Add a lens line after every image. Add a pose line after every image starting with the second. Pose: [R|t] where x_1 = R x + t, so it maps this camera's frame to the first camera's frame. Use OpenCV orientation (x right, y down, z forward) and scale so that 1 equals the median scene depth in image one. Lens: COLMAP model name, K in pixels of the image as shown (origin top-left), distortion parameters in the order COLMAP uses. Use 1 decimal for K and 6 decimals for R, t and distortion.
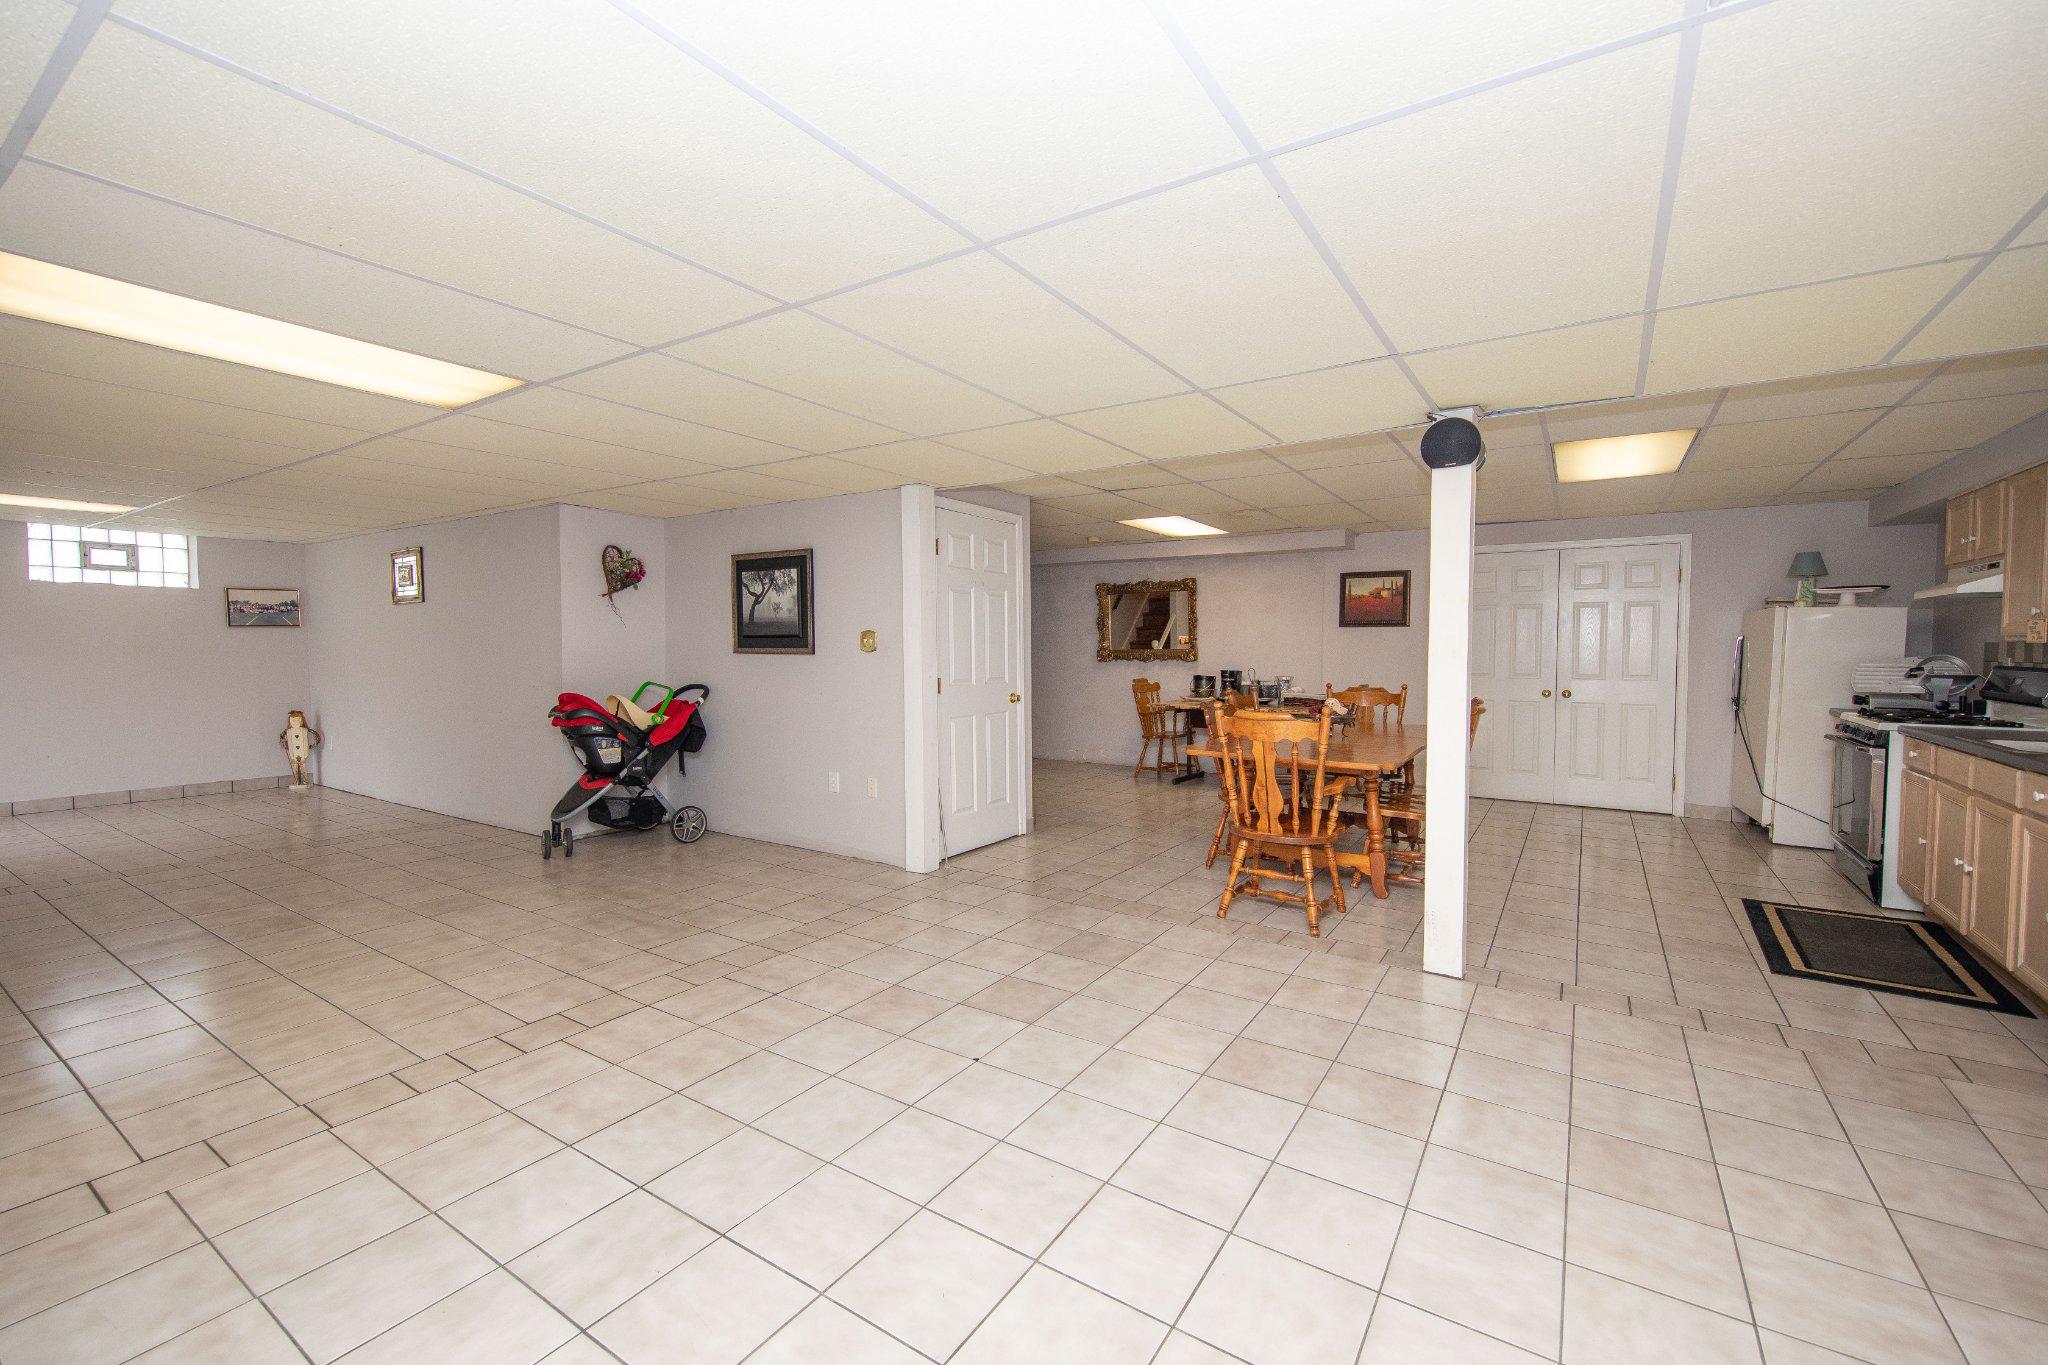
lens RADIAL K [[860.2, 0, 1025.5], [0, 860.2, 684.2], [0, 0, 1]] dist [0.000756, 0.000099]
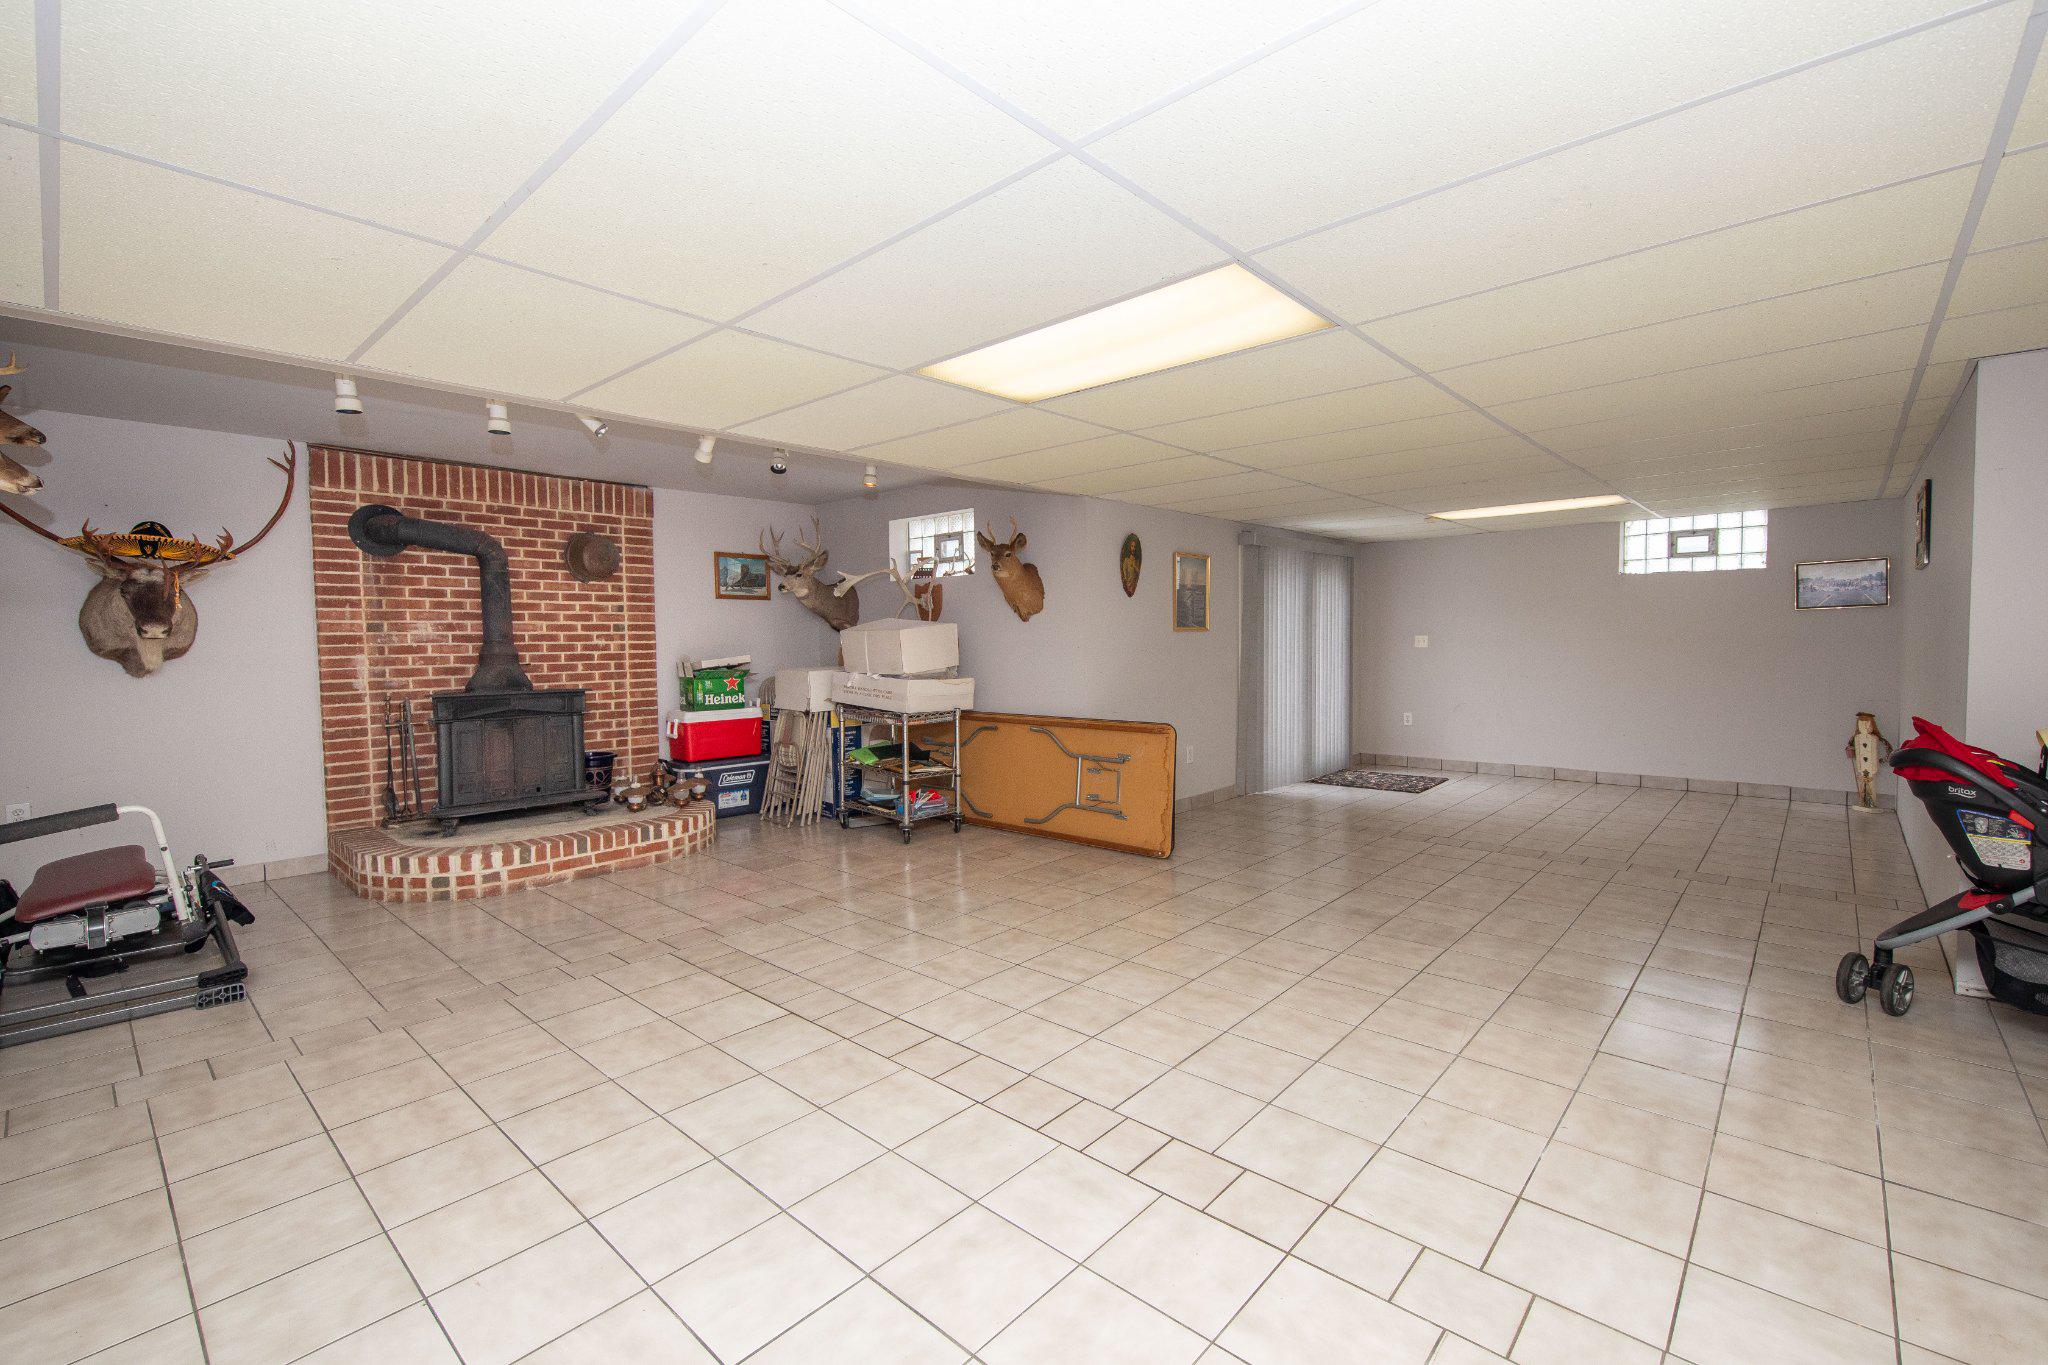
lens RADIAL K [[877.2, 0, 1028.5], [0, 877.2, 681.5], [0, 0, 1]] dist [0.000797, -0.000211]
pose [[-0.151171, 0.048373, -0.987323, 0.071683], [-0.033196, 0.997990, 0.053978, -0.018220], [0.987950, 0.040935, -0.149262, 0.412993]]
